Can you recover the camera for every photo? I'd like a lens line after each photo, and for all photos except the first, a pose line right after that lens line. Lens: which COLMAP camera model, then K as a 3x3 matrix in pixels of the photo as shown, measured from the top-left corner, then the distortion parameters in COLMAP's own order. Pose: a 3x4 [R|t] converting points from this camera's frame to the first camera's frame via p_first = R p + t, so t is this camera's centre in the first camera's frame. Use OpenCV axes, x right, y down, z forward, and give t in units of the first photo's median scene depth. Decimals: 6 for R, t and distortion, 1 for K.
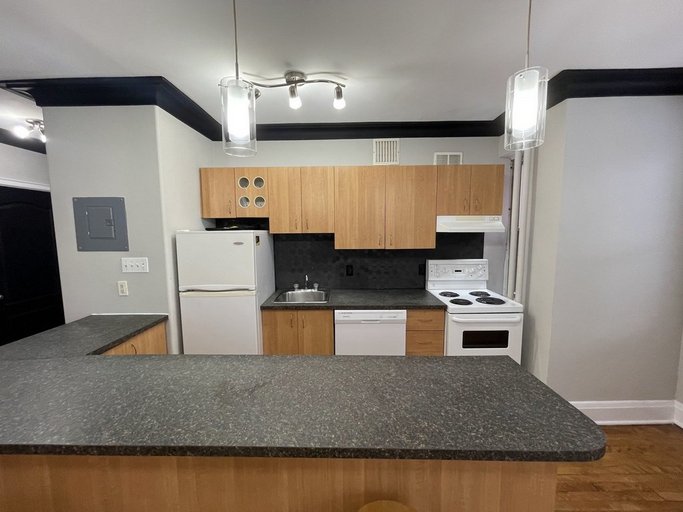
lens RADIAL K [[279.2, 0, 339.1], [0, 279.2, 255.4], [0, 0, 1]] dist [-0.000052, -0.000083]
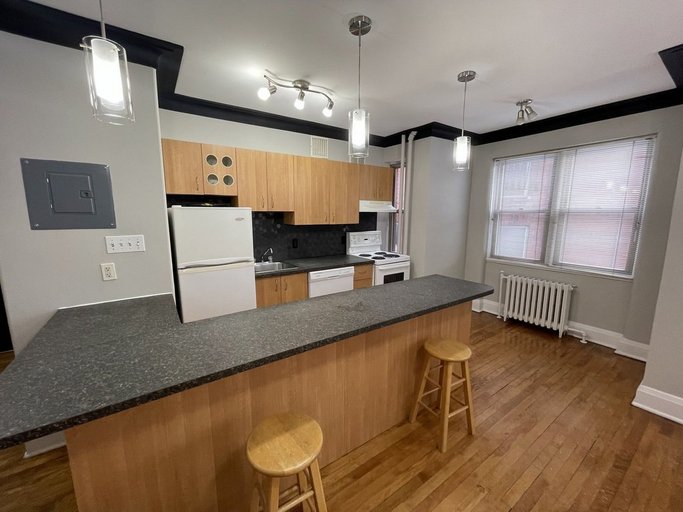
lens RADIAL K [[279.2, 0, 339.1], [0, 279.2, 255.4], [0, 0, 1]] dist [-0.000052, -0.000083]
pose [[0.811266, -0.079076, 0.579305, -0.583451], [0.048213, 0.996485, 0.068504, 0.036272], [-0.582686, -0.027644, 0.812227, -0.099510]]
